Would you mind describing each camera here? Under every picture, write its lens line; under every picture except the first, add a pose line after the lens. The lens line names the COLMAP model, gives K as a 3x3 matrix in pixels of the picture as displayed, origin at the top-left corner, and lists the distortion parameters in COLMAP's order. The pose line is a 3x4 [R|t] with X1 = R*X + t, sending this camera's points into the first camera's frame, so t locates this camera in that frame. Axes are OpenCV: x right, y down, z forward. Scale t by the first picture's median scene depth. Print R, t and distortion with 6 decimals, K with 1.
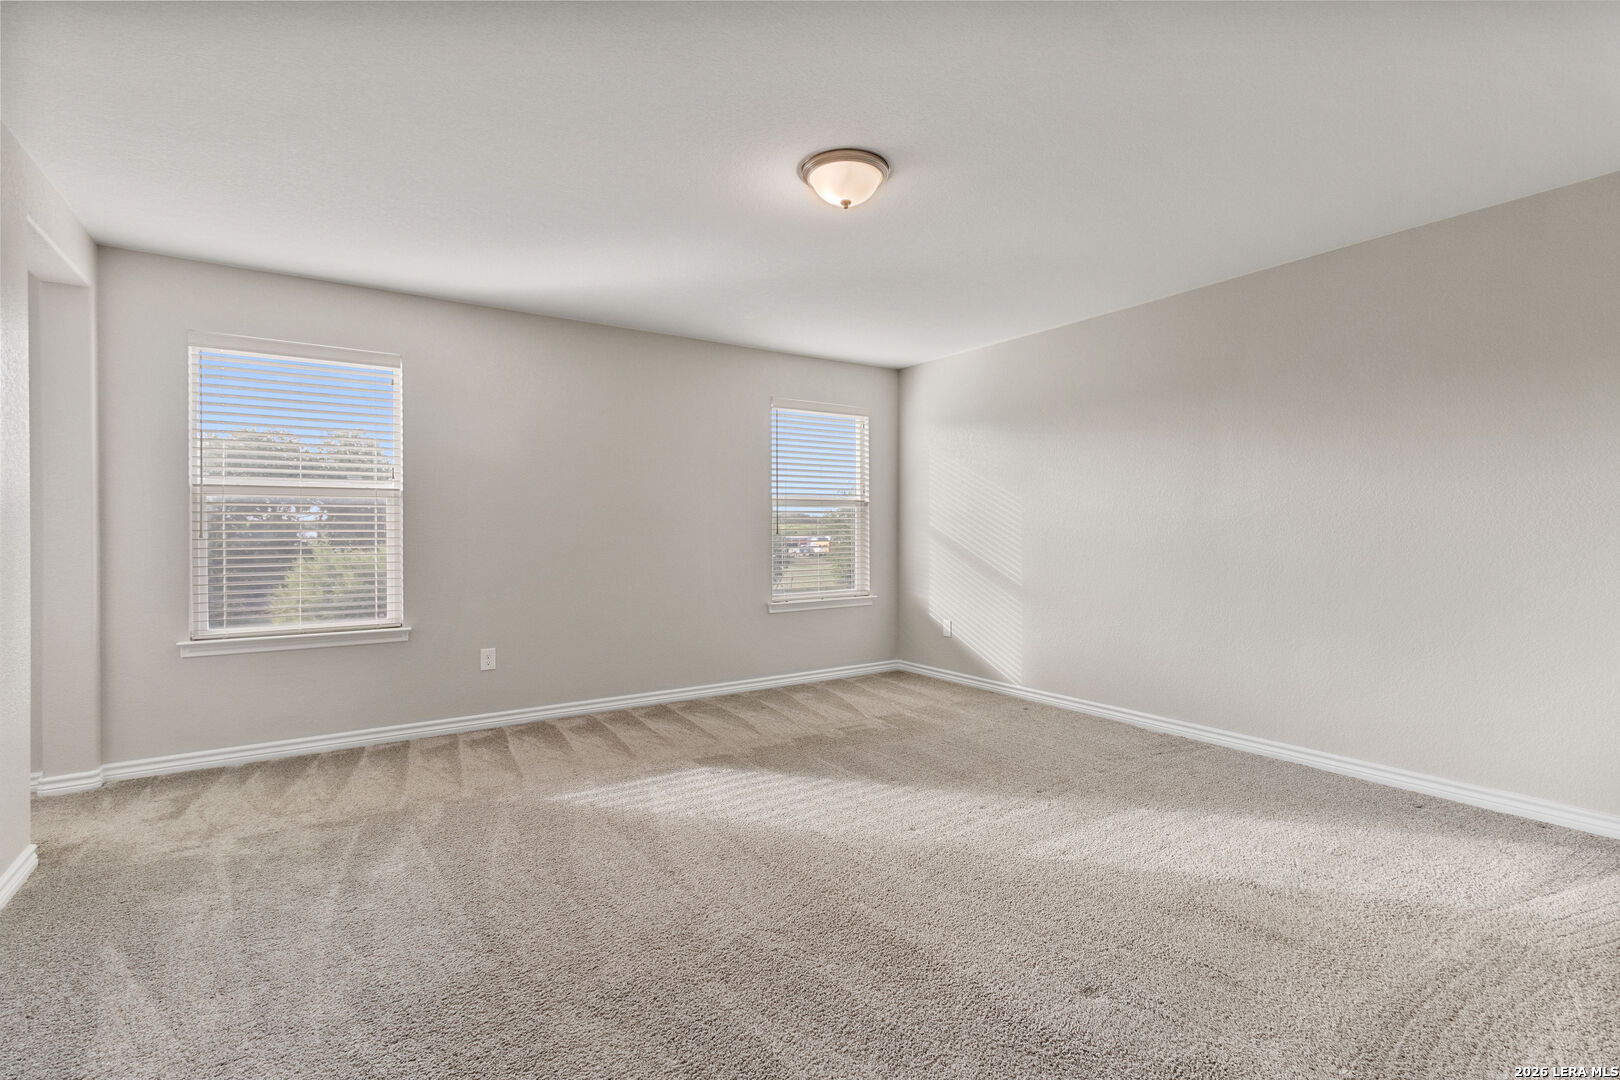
lens RADIAL K [[758.0, 0, 810.0], [0, 758.0, 540.0], [0, 0, 1]] dist [-0.030913, 0.000069]
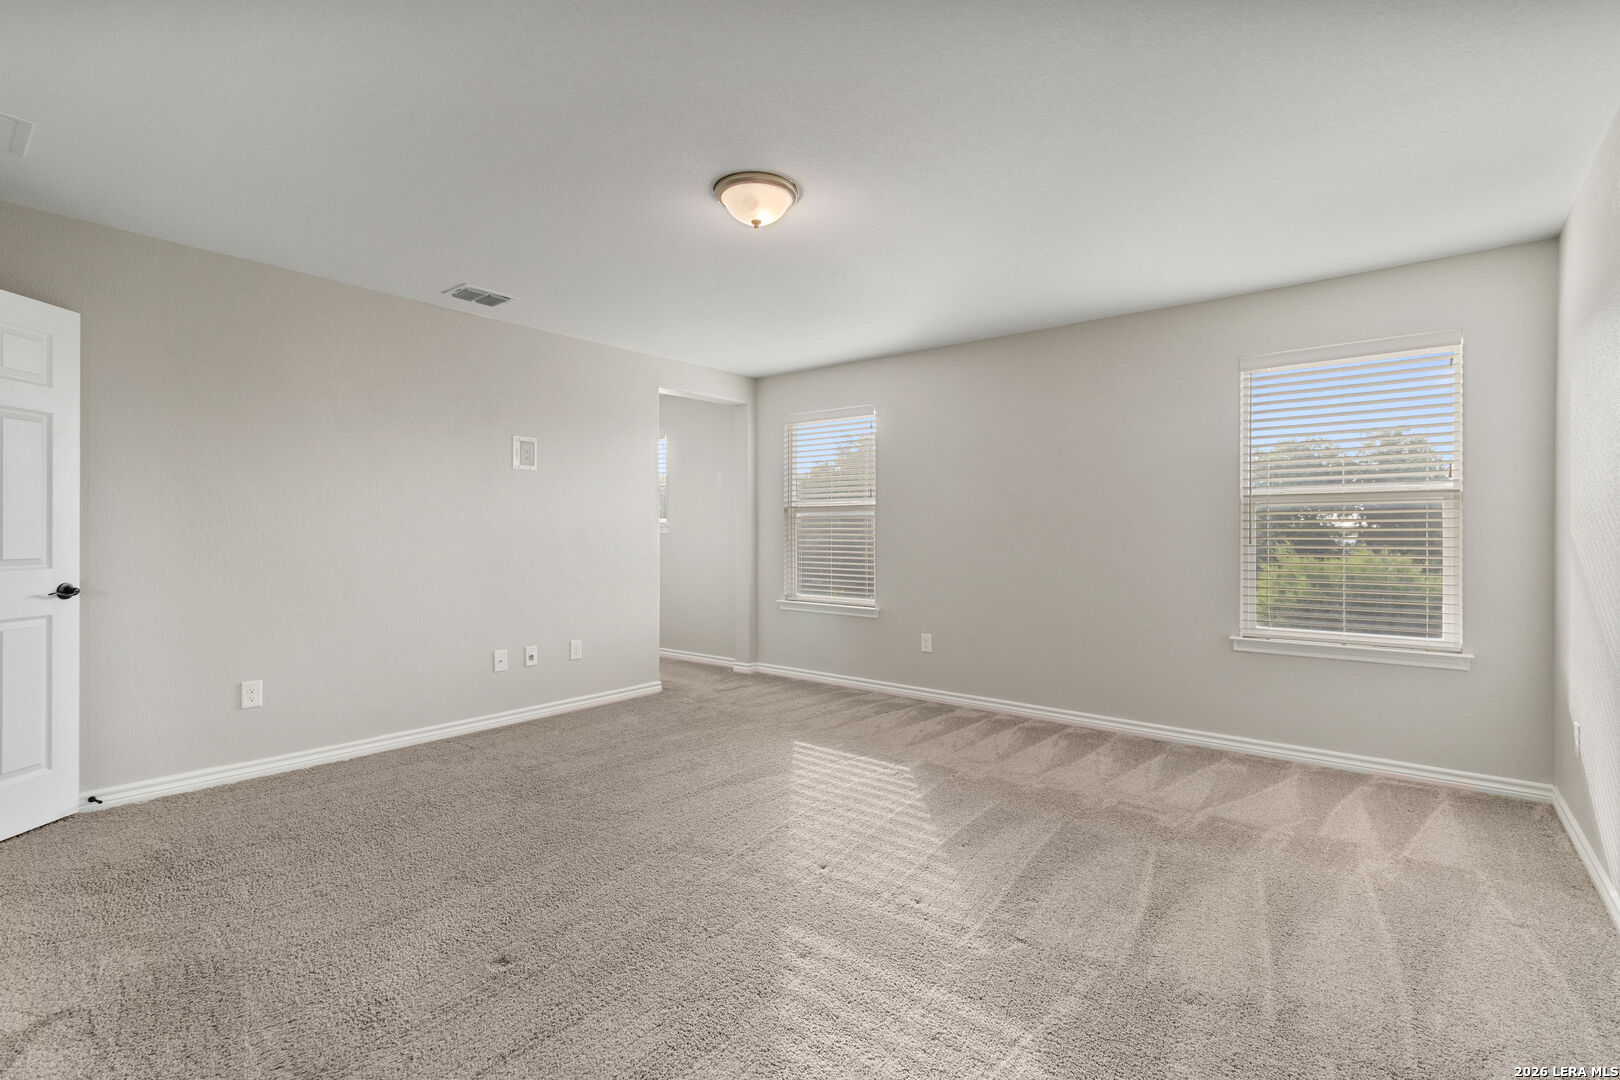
lens RADIAL K [[768.9, 0, 810.0], [0, 768.9, 540.0], [0, 0, 1]] dist [-0.001158, -0.000554]
pose [[0.240672, 0.006519, -0.970585, 0.128191], [-0.016996, 0.999852, 0.002501, -0.001009], [0.970458, 0.015894, 0.240747, 0.094973]]
